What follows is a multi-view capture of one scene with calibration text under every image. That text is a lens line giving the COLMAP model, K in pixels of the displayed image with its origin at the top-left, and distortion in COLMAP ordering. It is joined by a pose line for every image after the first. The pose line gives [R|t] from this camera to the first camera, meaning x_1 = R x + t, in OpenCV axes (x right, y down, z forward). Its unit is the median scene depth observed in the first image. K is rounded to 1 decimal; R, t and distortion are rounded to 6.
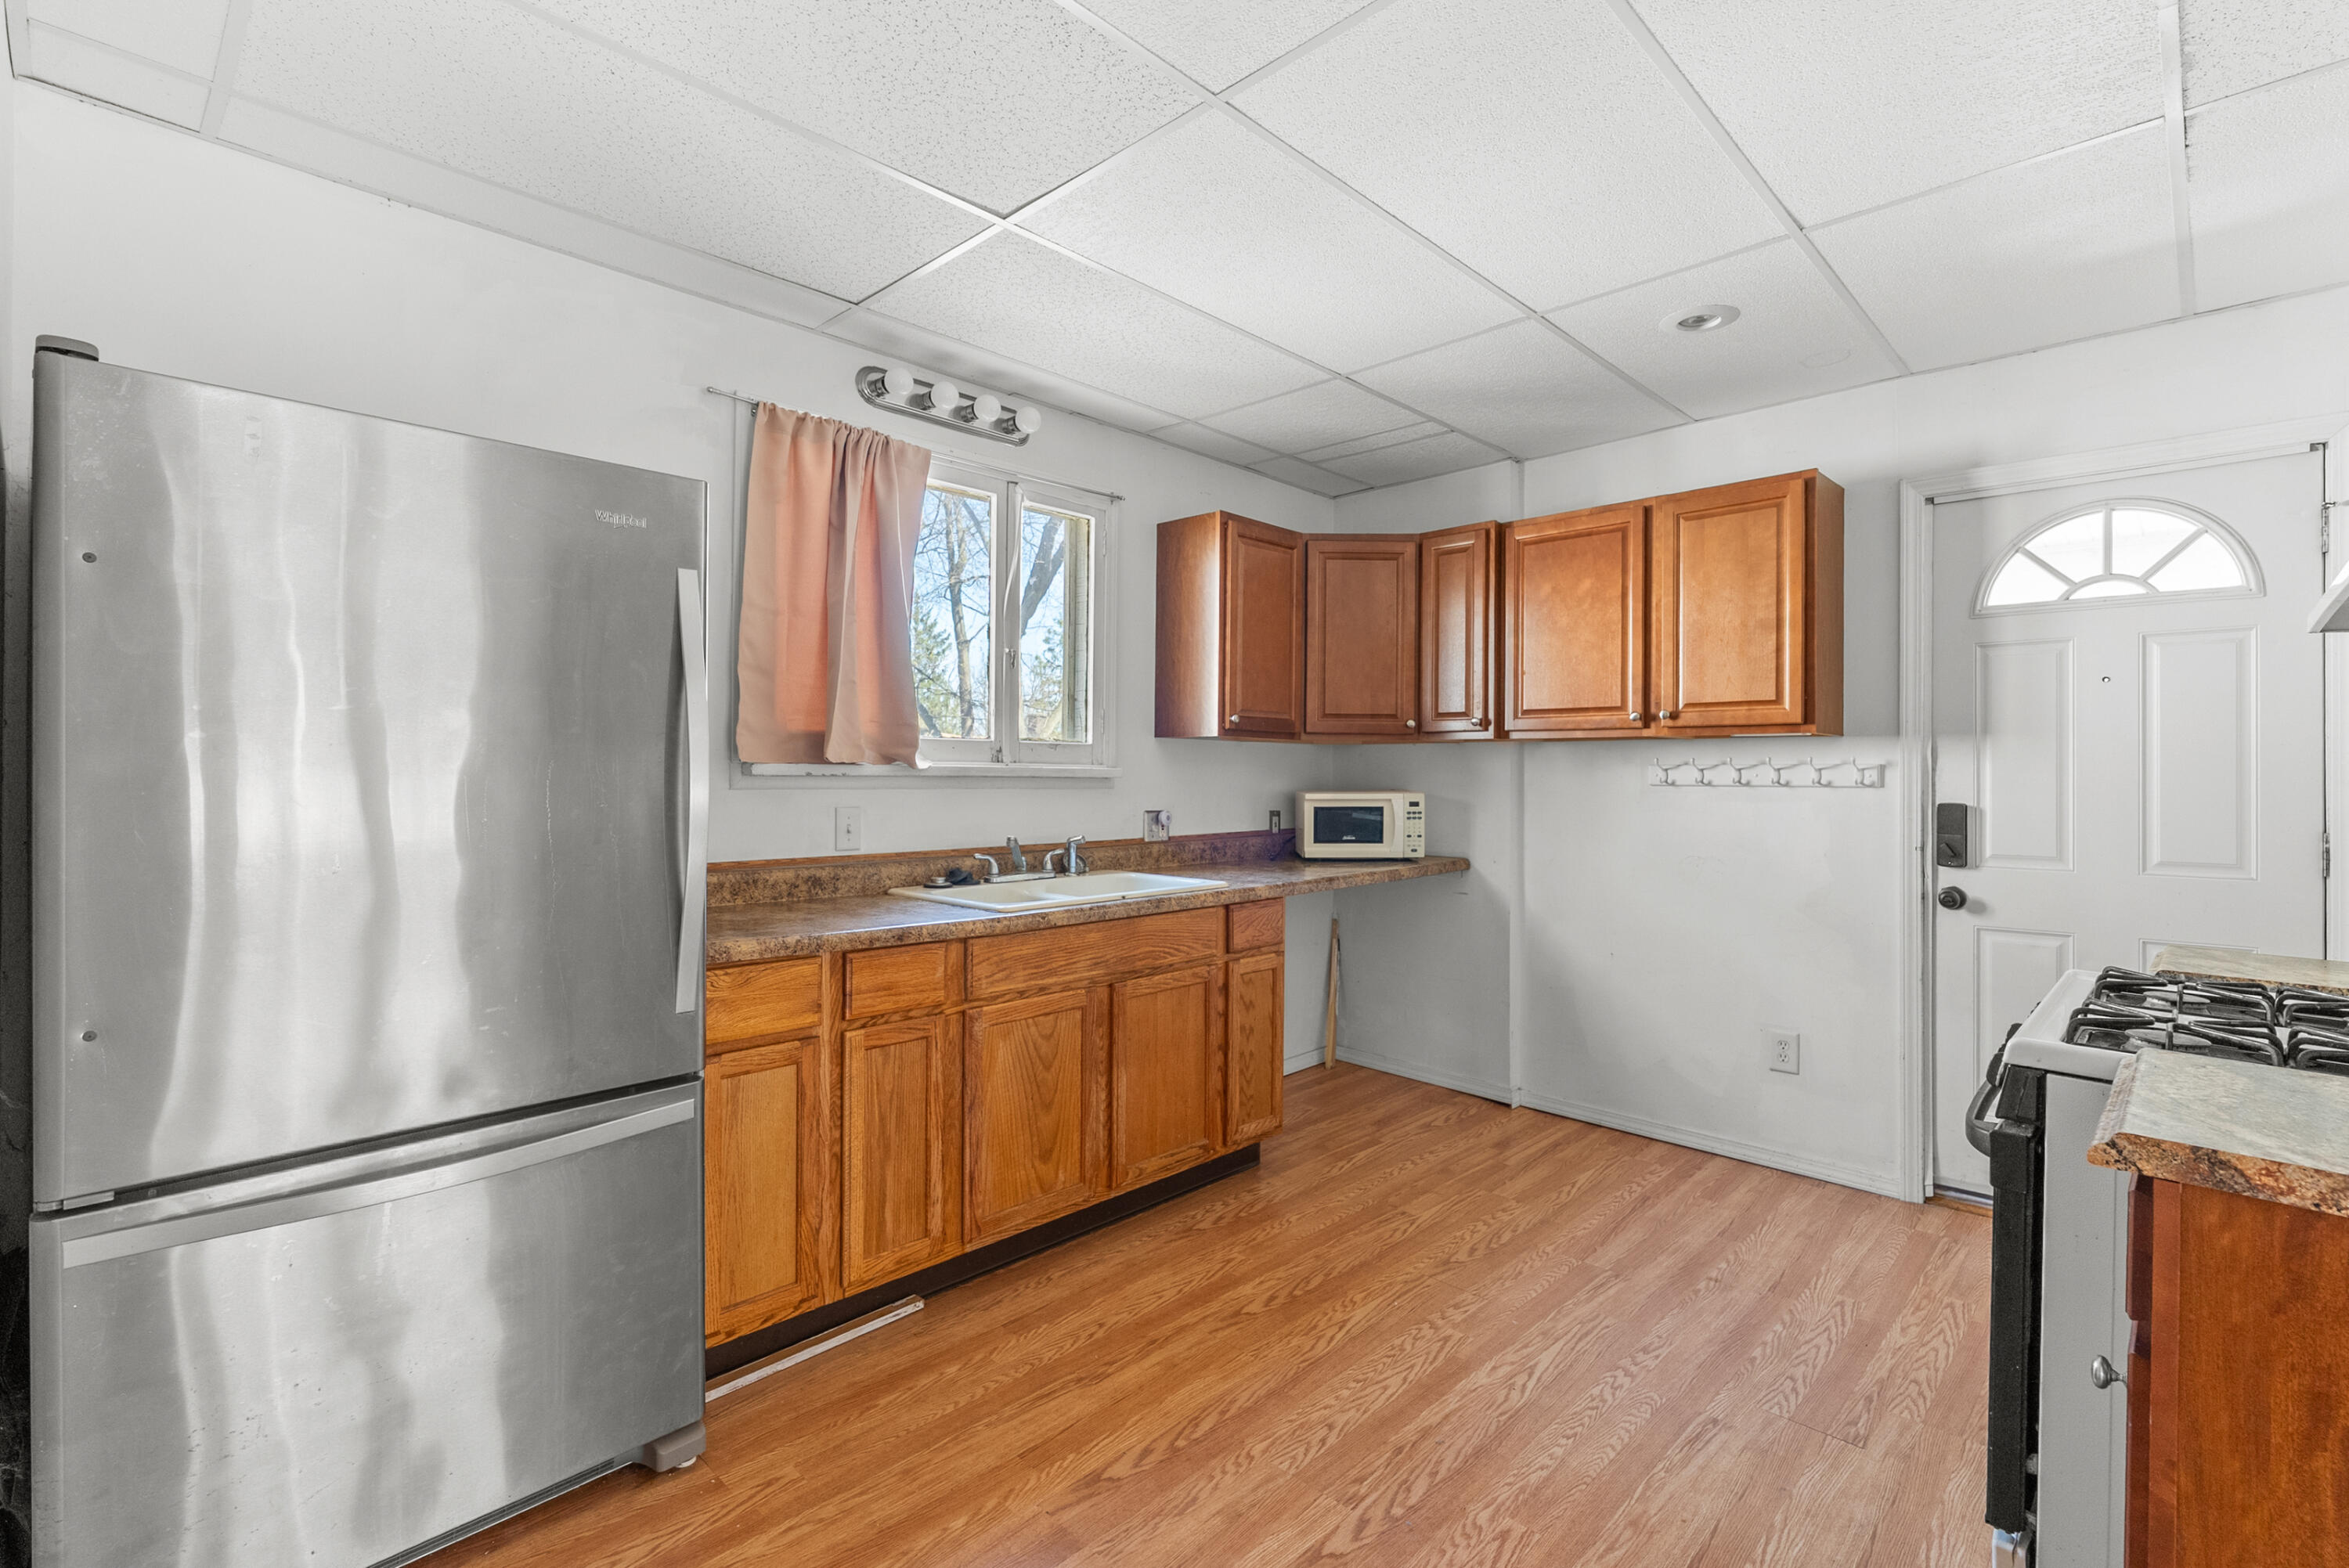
lens RADIAL K [[1085.6, 0, 1171.9], [0, 1085.6, 765.1], [0, 0, 1]] dist [-0.001184, -0.000088]
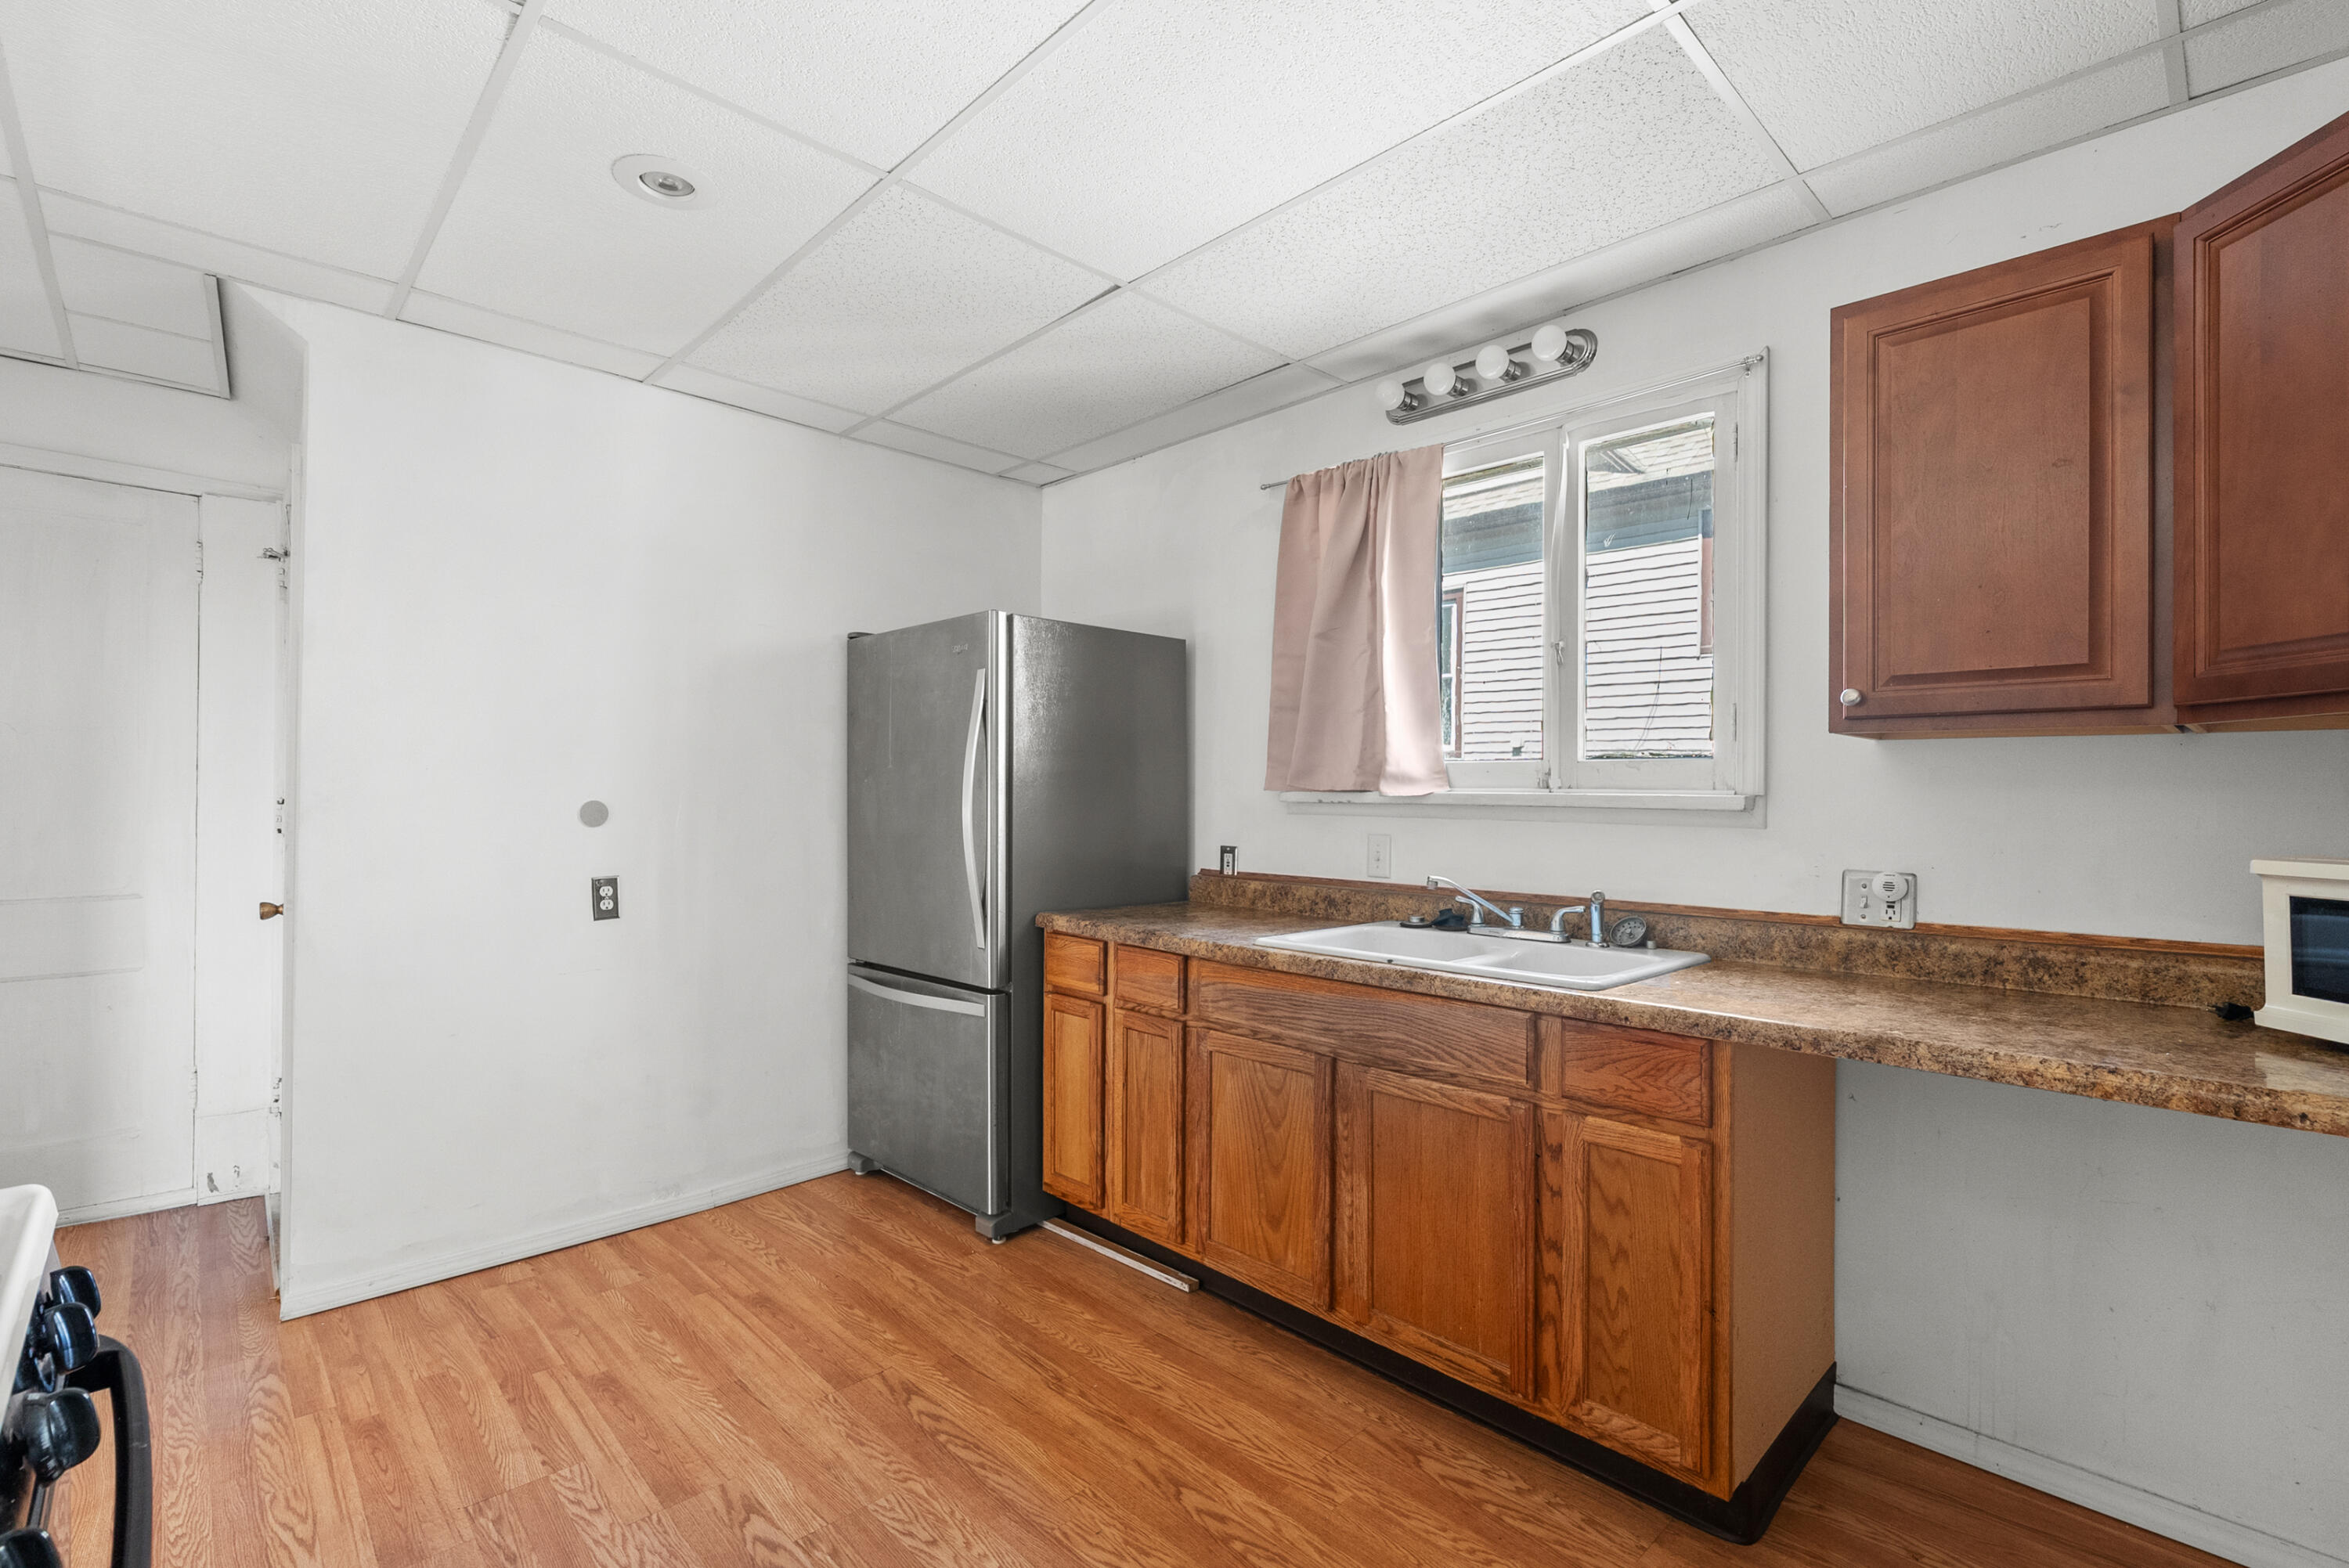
lens RADIAL K [[1059.2, 0, 1174.5], [0, 1059.2, 784.0], [0, 0, 1]] dist [-0.002915, 0.000683]
pose [[-0.036773, -0.017269, -0.999174, 0.771909], [-0.002111, 0.999850, -0.017203, 0.010293], [0.999321, 0.001476, -0.036804, 0.946342]]
